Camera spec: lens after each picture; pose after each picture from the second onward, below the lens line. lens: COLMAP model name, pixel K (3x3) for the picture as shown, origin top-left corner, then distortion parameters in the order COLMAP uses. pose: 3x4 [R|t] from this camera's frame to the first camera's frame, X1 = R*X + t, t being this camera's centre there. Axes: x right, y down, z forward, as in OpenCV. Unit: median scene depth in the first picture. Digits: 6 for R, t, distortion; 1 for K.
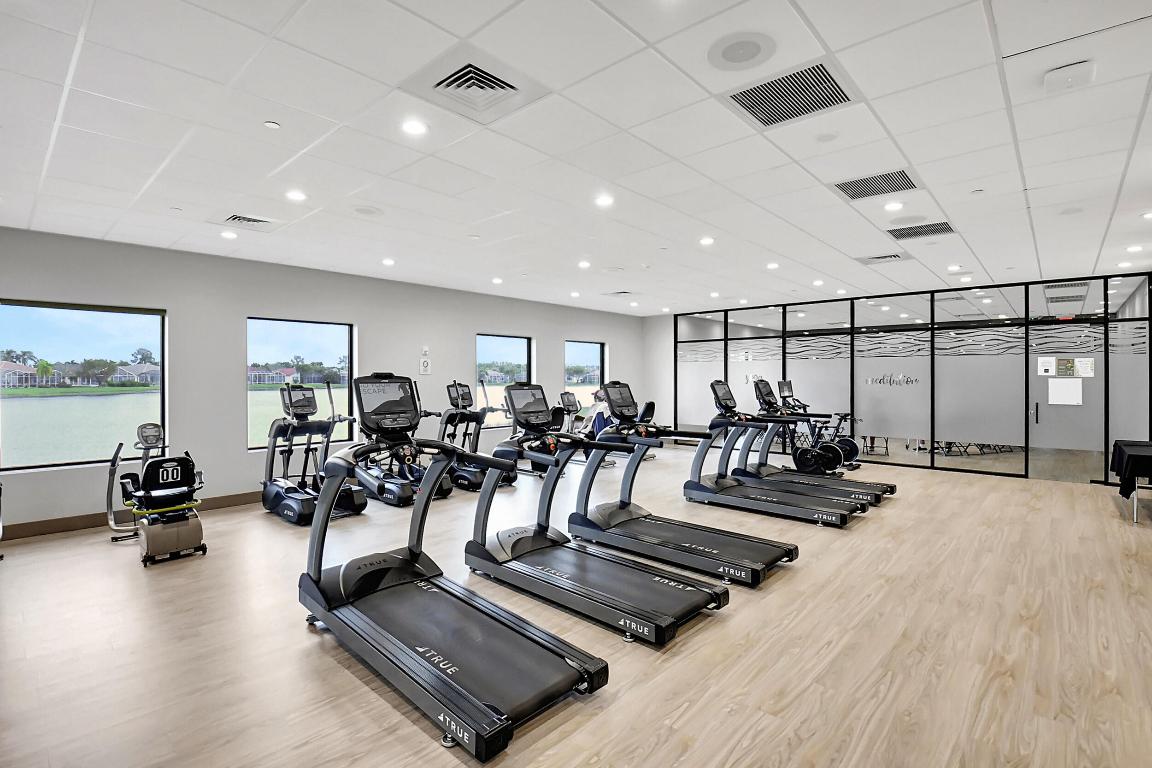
lens RADIAL K [[513.8, 0, 576.0], [0, 513.8, 384.0], [0, 0, 1]] dist [0.122632, -0.000043]
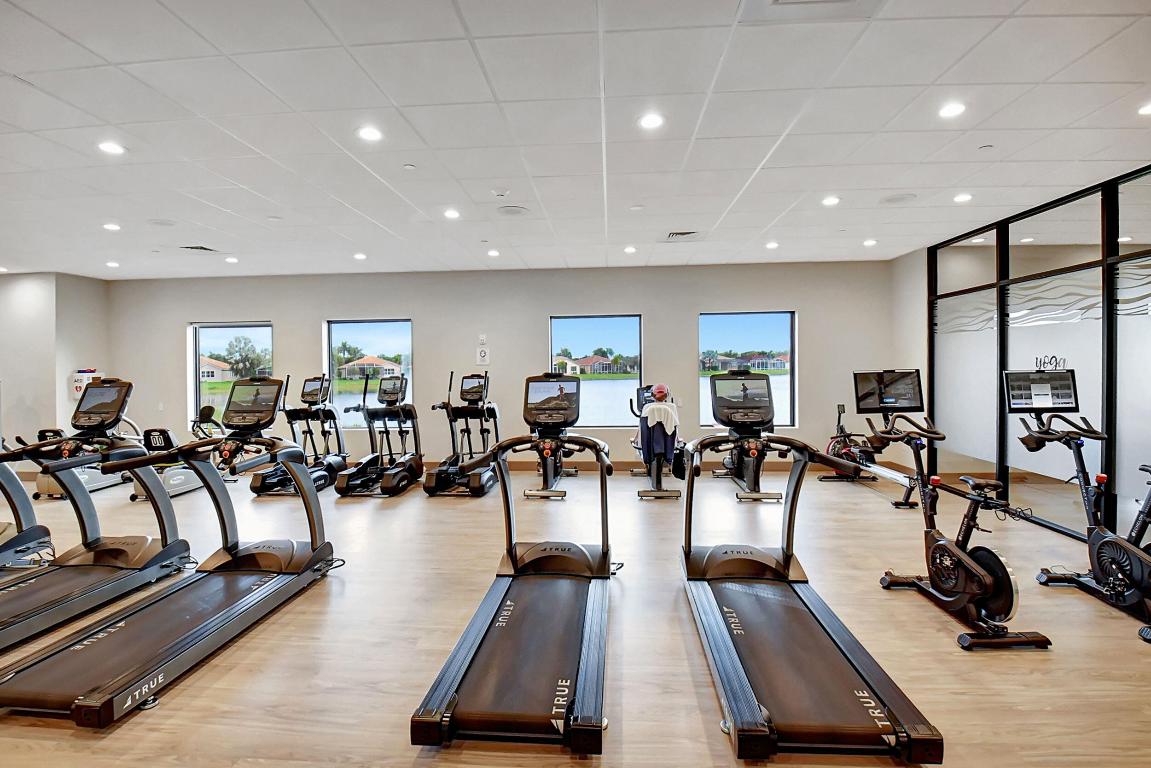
lens RADIAL K [[516.2, 0, 581.4], [0, 516.2, 367.4], [0, 0, 1]] dist [0.000769, -0.000083]
pose [[0.654056, -0.006212, -0.756421, 0.395053], [0.002239, 0.999978, -0.006276, -0.005068], [0.756443, 0.002411, 0.654055, 0.386384]]
